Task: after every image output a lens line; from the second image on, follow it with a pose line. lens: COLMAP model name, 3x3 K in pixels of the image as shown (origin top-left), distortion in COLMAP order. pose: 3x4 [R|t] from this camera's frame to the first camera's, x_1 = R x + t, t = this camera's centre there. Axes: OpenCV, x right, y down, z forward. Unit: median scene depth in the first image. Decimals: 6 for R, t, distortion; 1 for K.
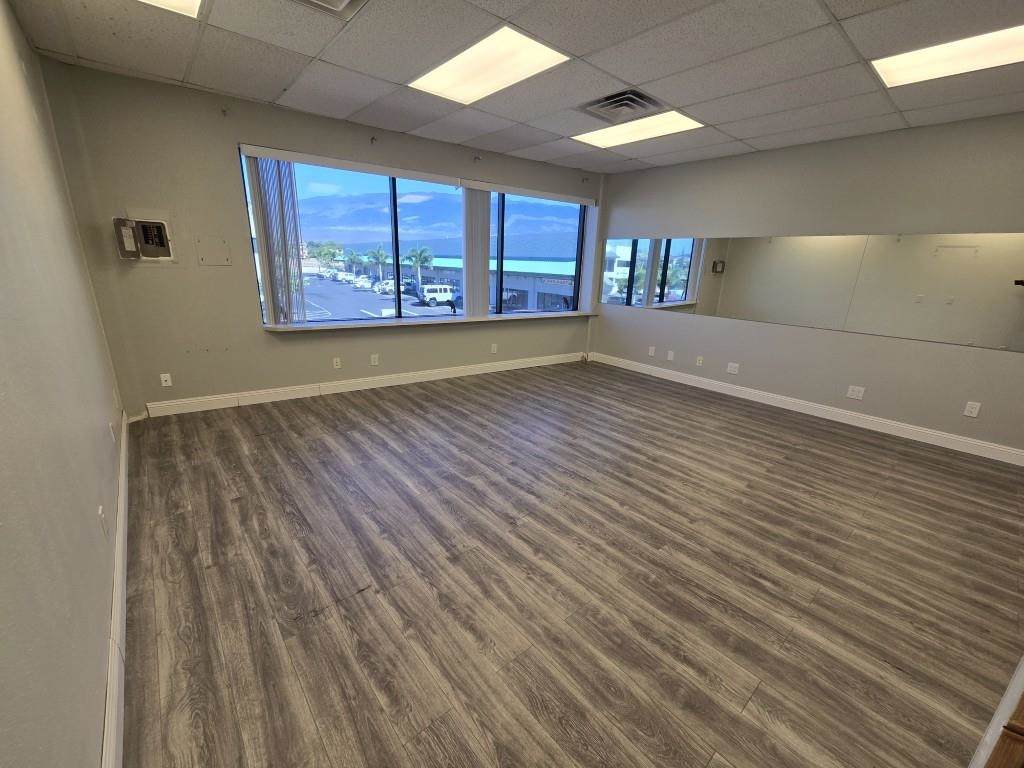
lens RADIAL K [[422.4, 0, 507.4], [0, 422.4, 390.0], [0, 0, 1]] dist [-0.004663, 0.002583]
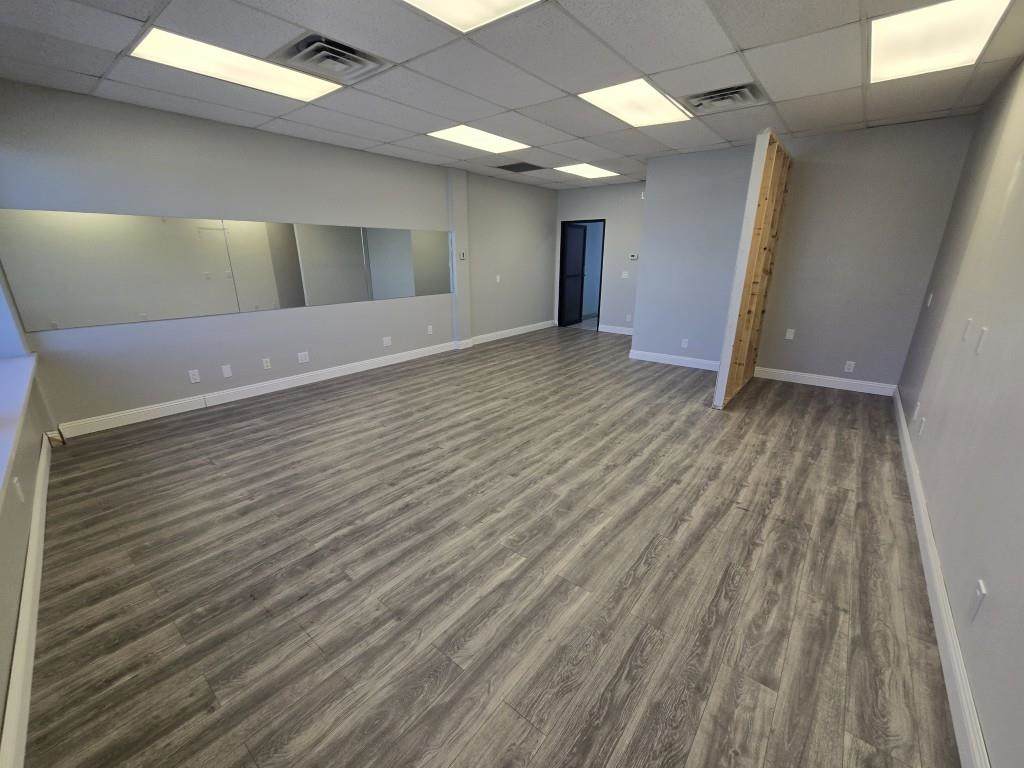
lens RADIAL K [[422.4, 0, 514.7], [0, 422.4, 392.1], [0, 0, 1]] dist [-0.004663, 0.002583]
pose [[-0.199395, -0.339385, 0.919271, -0.853513], [0.277191, 0.880260, 0.385107, -0.379996], [-0.939897, 0.331602, -0.081445, 1.089957]]
